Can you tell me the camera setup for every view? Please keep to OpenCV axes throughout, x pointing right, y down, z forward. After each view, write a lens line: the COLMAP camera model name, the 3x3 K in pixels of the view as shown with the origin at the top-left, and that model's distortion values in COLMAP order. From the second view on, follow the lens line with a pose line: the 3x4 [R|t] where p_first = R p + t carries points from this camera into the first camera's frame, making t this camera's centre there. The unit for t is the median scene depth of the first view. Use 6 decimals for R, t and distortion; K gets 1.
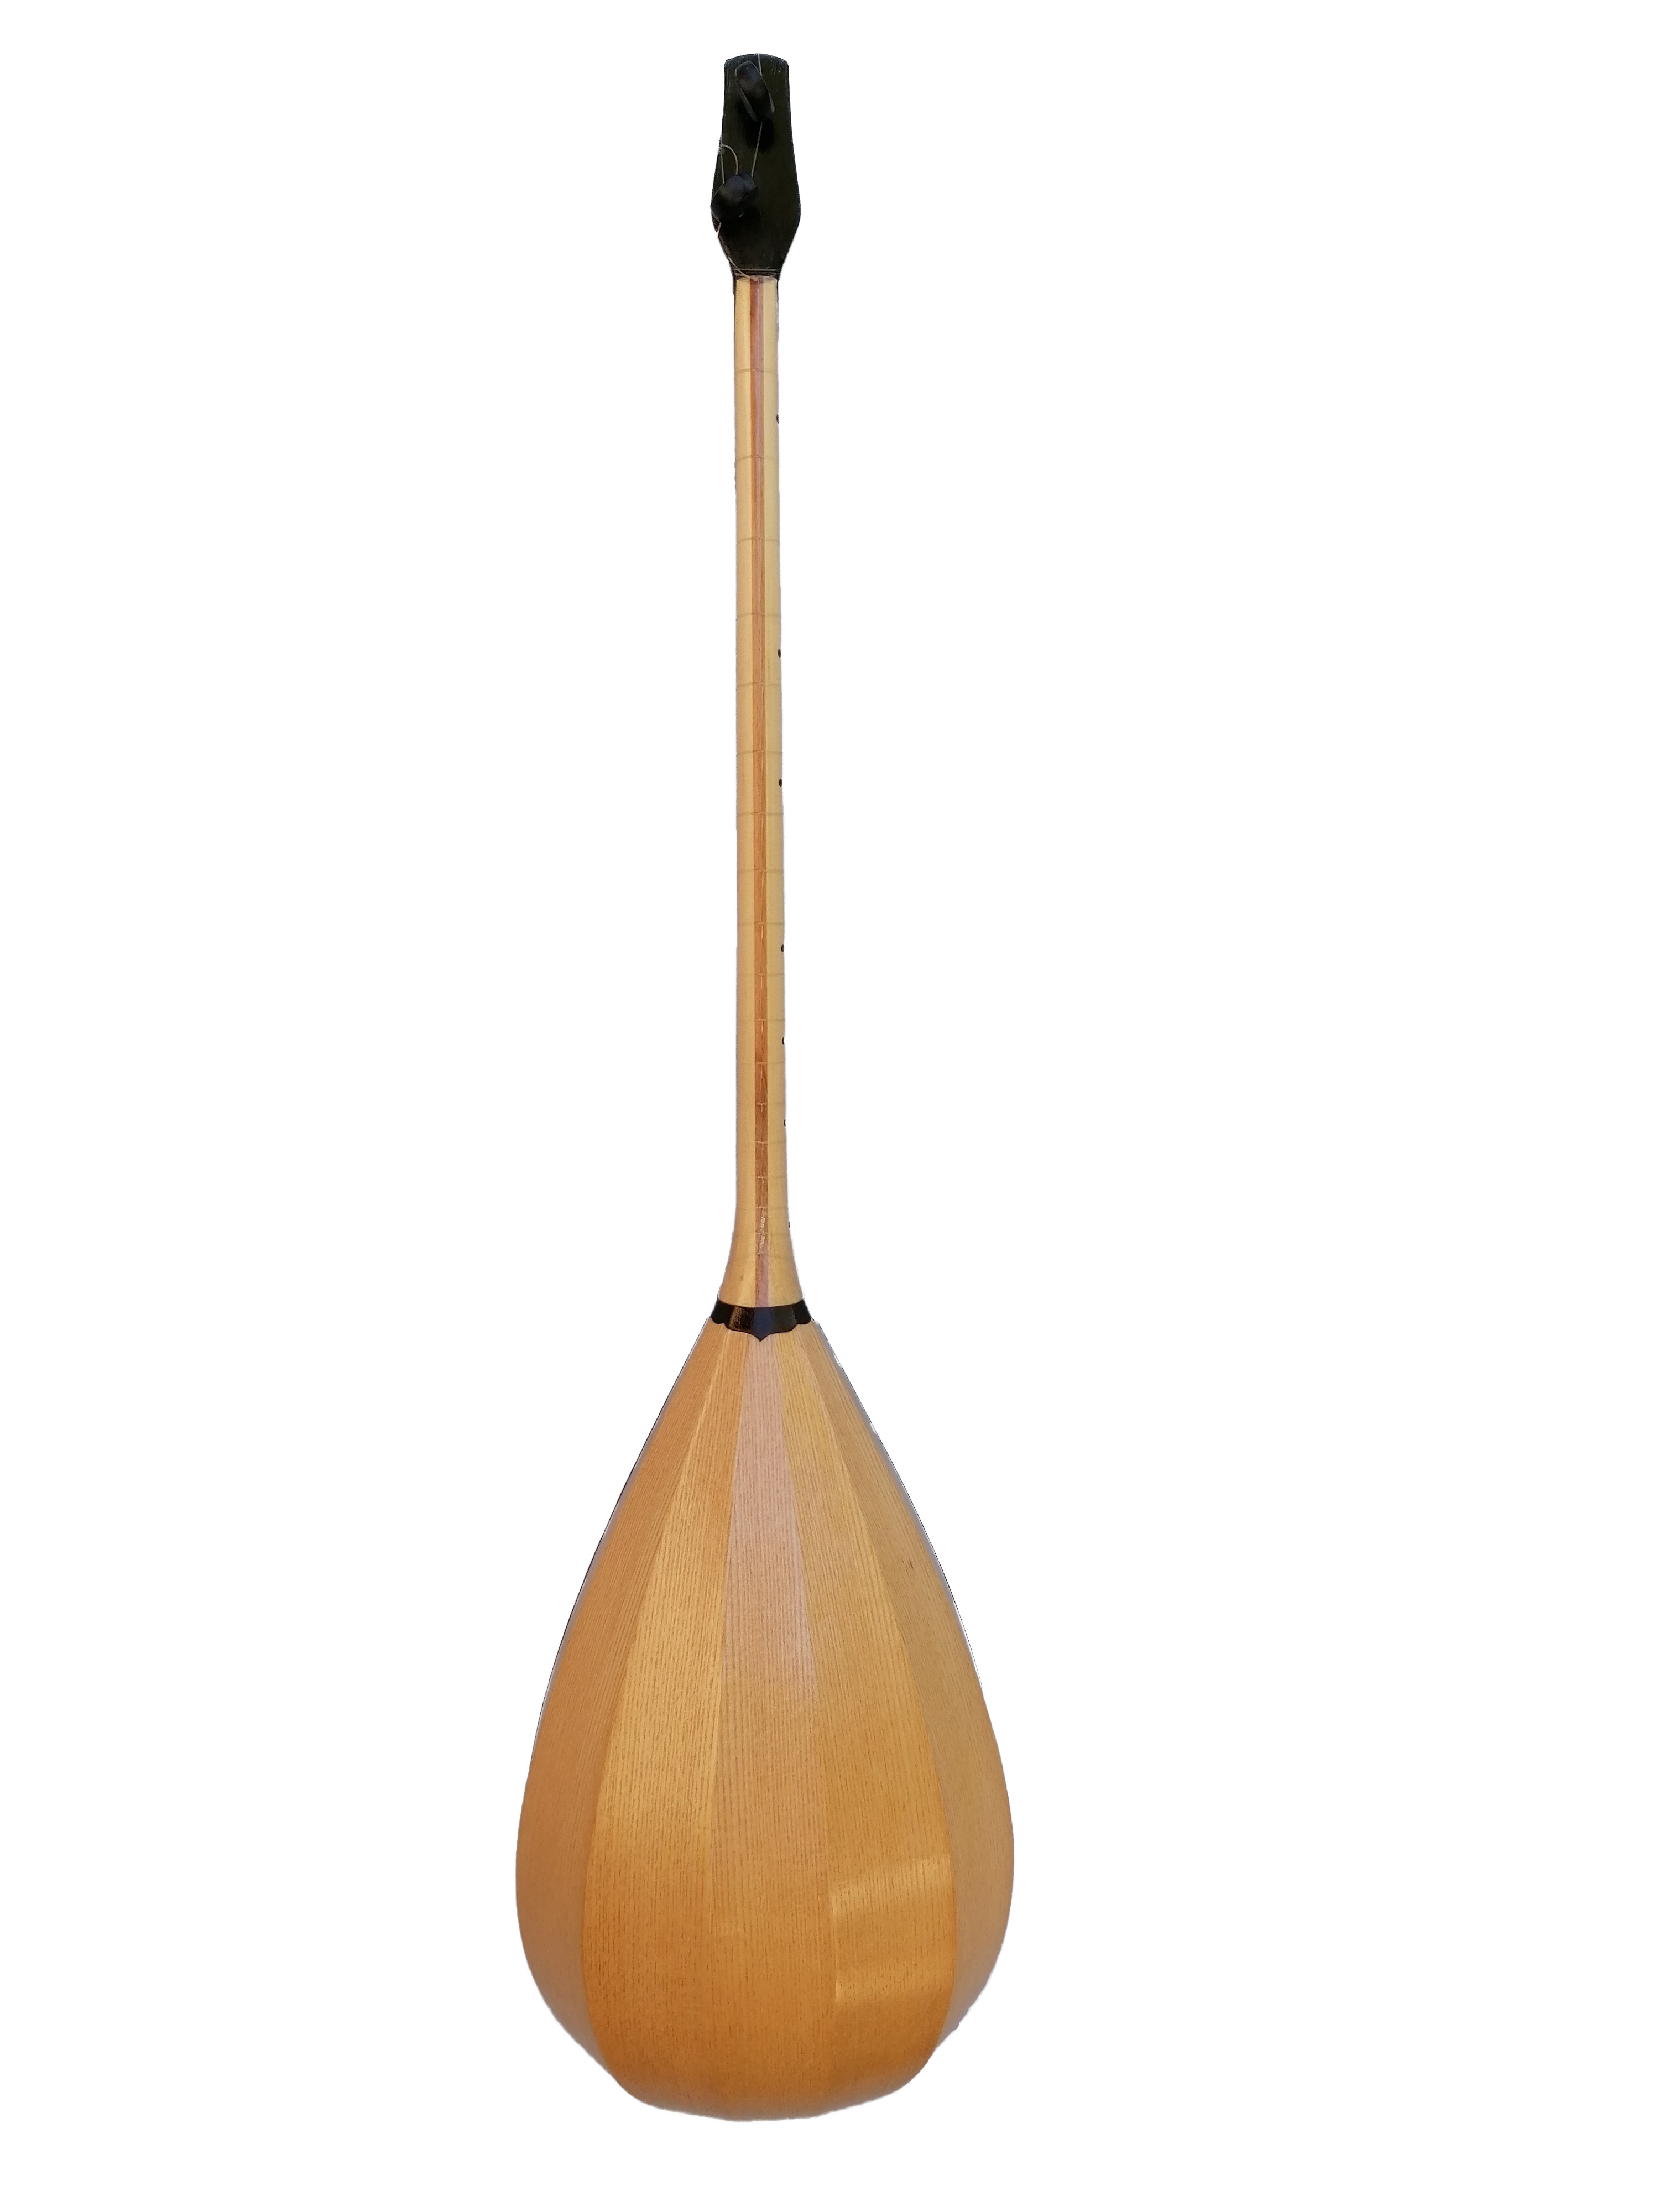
lens RADIAL K [[1687.7, 0, 843.9], [0, 1687.7, 1118.0], [0, 0, 1]] dist [0.073286, -0.066808]
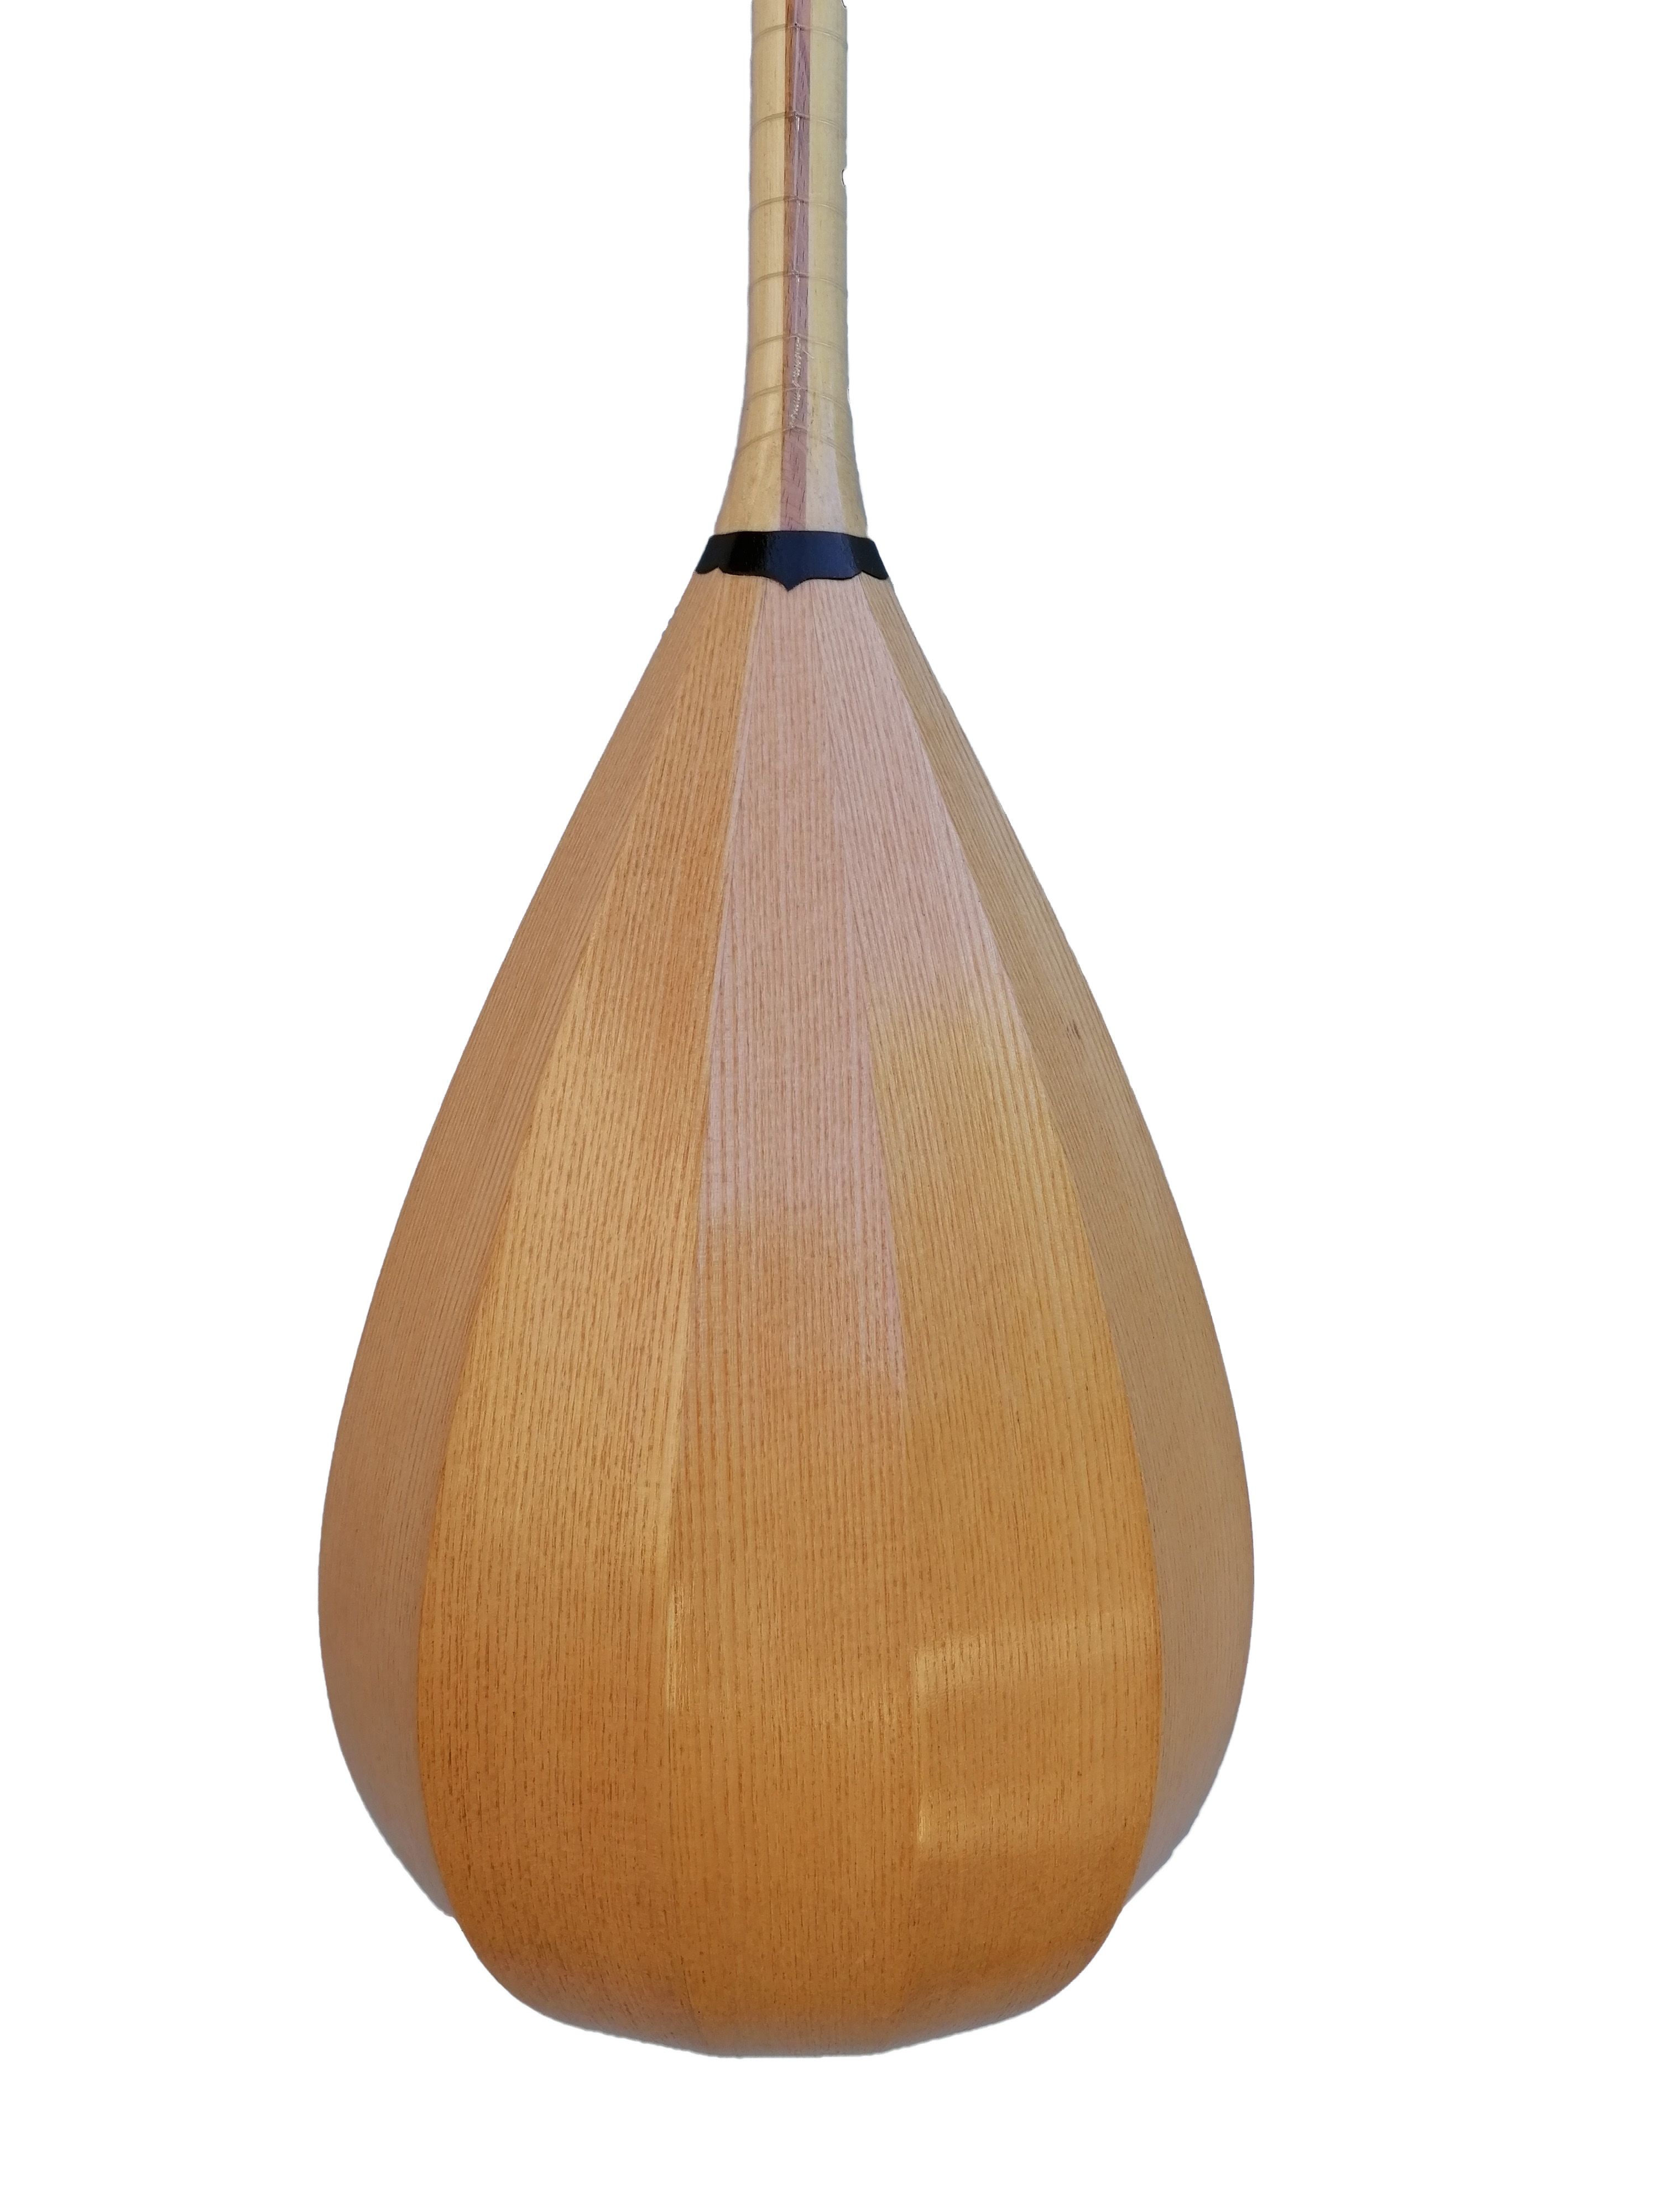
lens RADIAL K [[1687.7, 0, 833.0], [0, 1687.7, 1113.8], [0, 0, 1]] dist [0.073286, -0.066808]
pose [[0.999110, 0.017469, -0.038384, -0.014514], [-0.015348, 0.998375, 0.054881, 0.275717], [0.039280, -0.054243, 0.997755, 0.510673]]
